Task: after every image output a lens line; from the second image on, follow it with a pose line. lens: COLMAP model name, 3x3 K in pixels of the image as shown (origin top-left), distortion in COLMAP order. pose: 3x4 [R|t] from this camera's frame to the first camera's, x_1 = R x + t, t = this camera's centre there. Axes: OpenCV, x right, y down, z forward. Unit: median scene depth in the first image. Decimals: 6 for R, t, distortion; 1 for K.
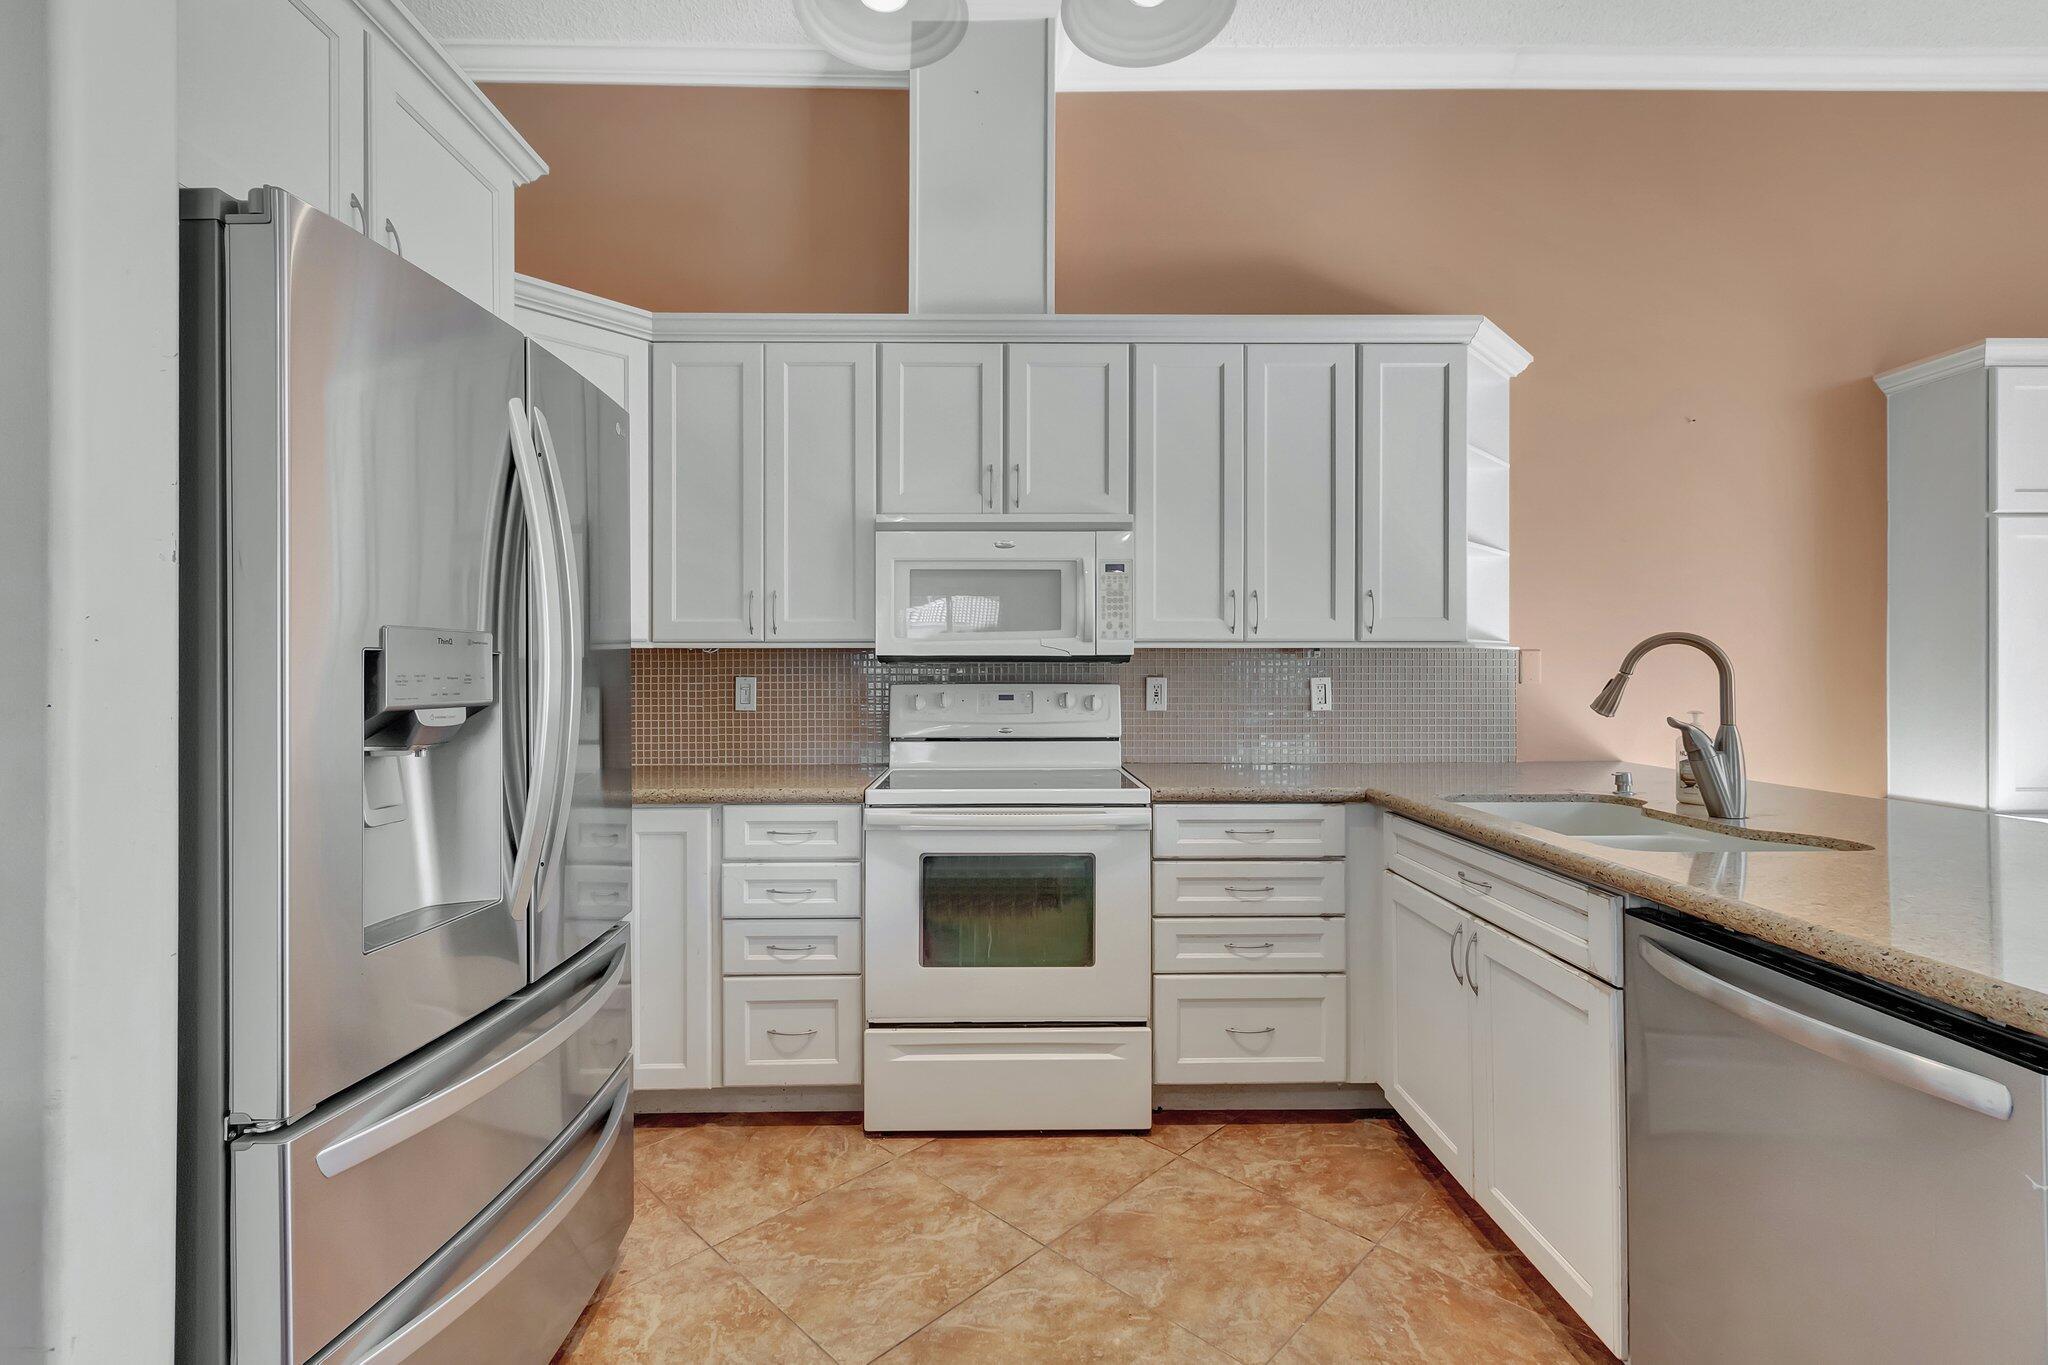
lens RADIAL K [[932.2, 0, 1027.6], [0, 932.2, 677.2], [0, 0, 1]] dist [-0.002171, -0.000108]
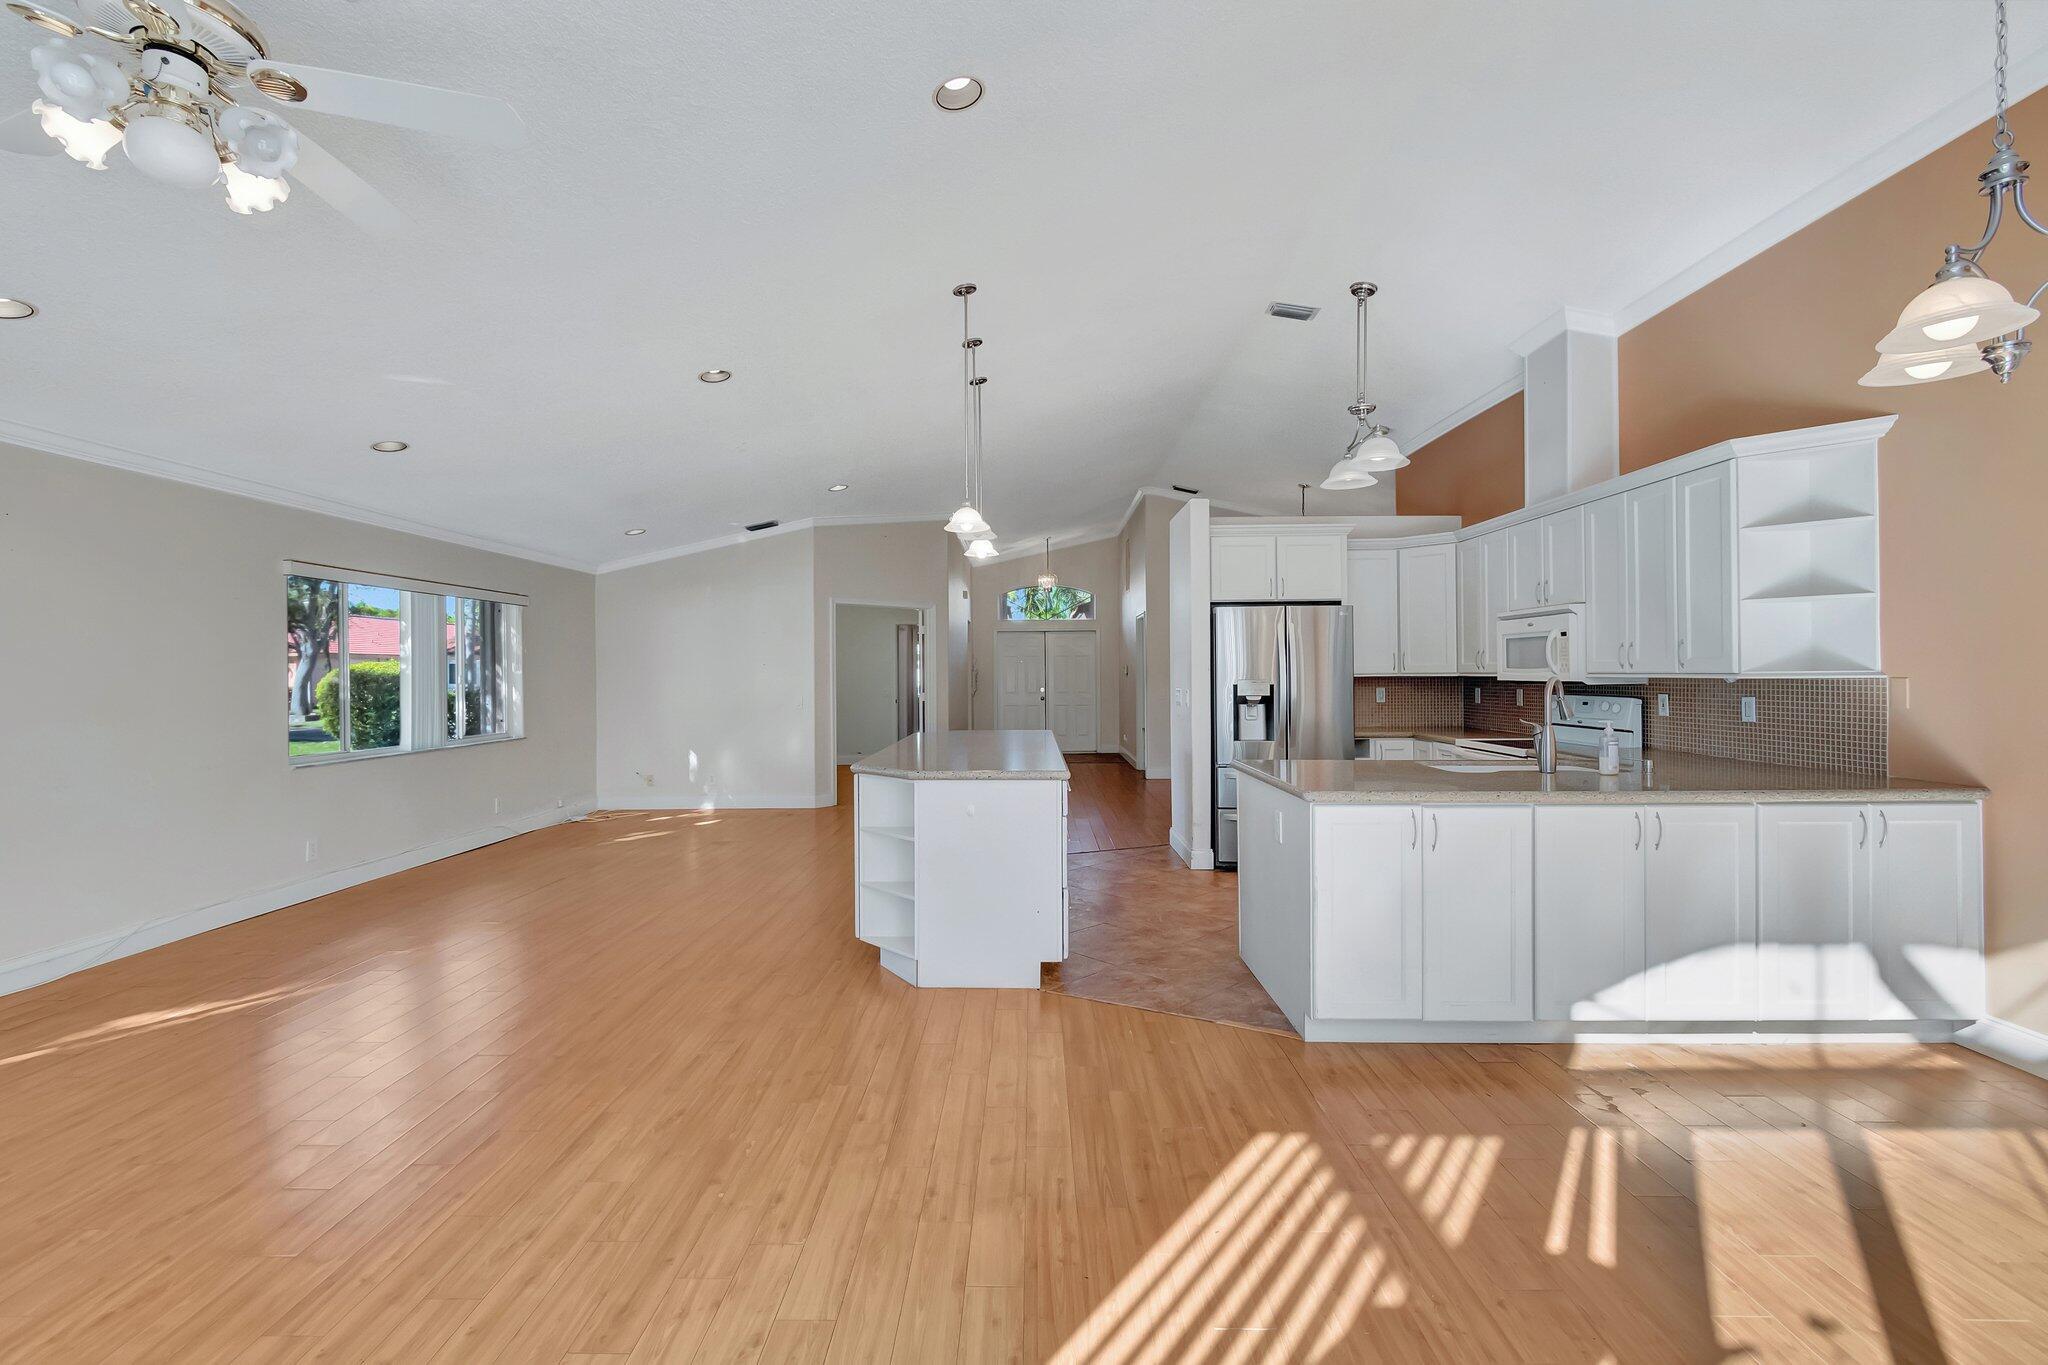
lens RADIAL K [[912.7, 0, 1017.5], [0, 912.7, 682.8], [0, 0, 1]] dist [0.001393, 0.000091]
pose [[-0.018848, 0.012106, -0.999749, 1.743617], [0.004117, 0.999919, 0.012031, -0.042822], [0.999814, -0.003889, -0.018896, -0.042644]]
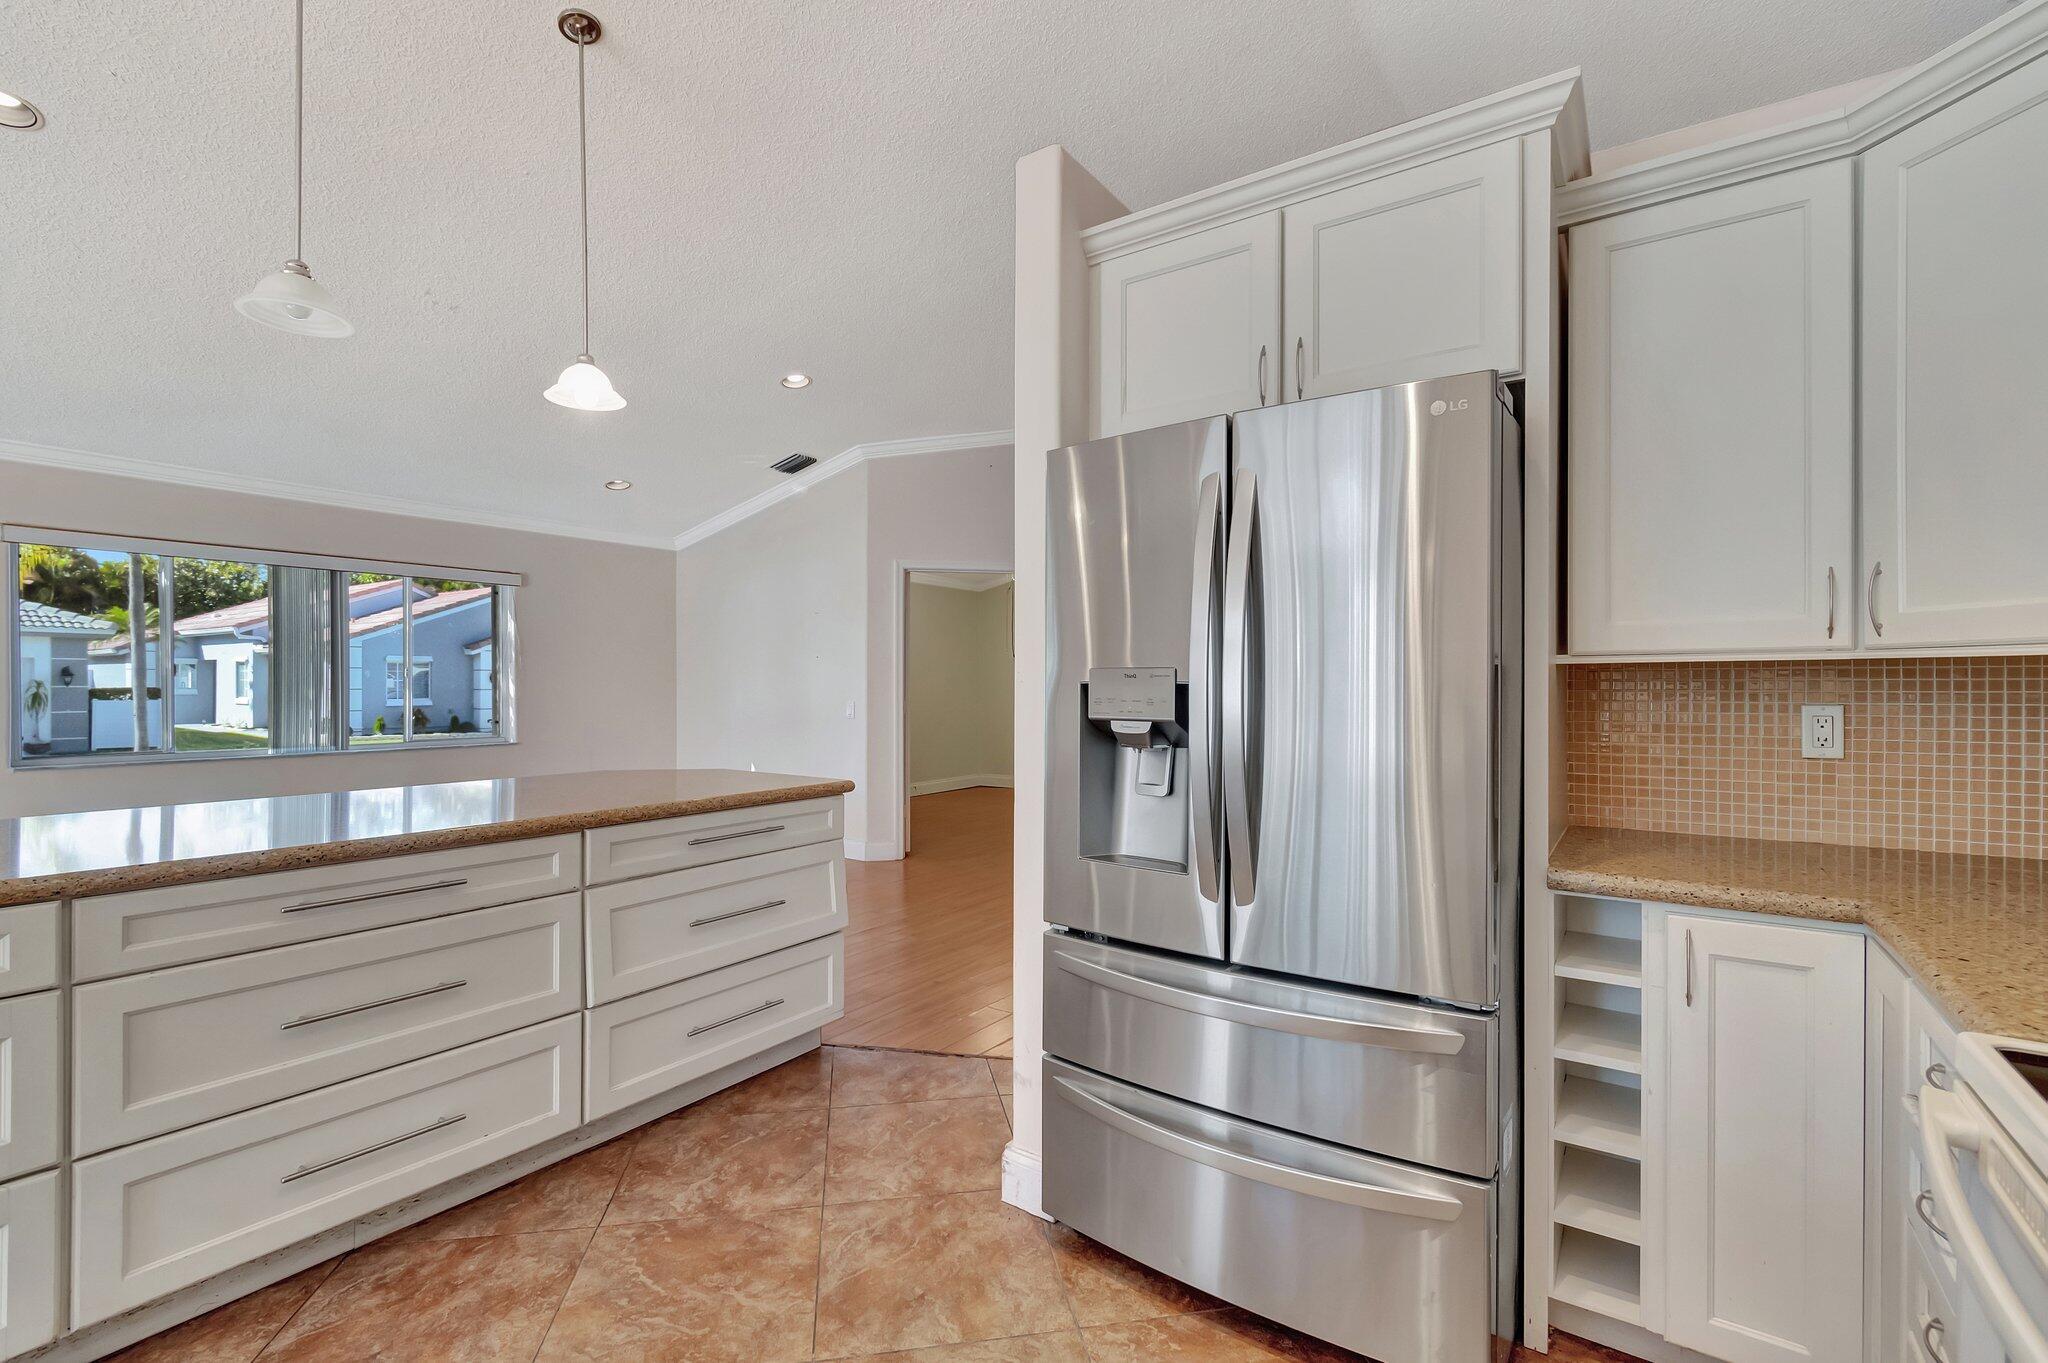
lens RADIAL K [[912.7, 0, 1017.5], [0, 912.7, 681.8], [0, 0, 1]] dist [0.001393, 0.000091]
pose [[-0.579907, -0.002996, -0.814677, 0.275017], [-0.006461, 0.999979, 0.000922, -0.012651], [0.814657, 0.005799, -0.579914, 0.738070]]
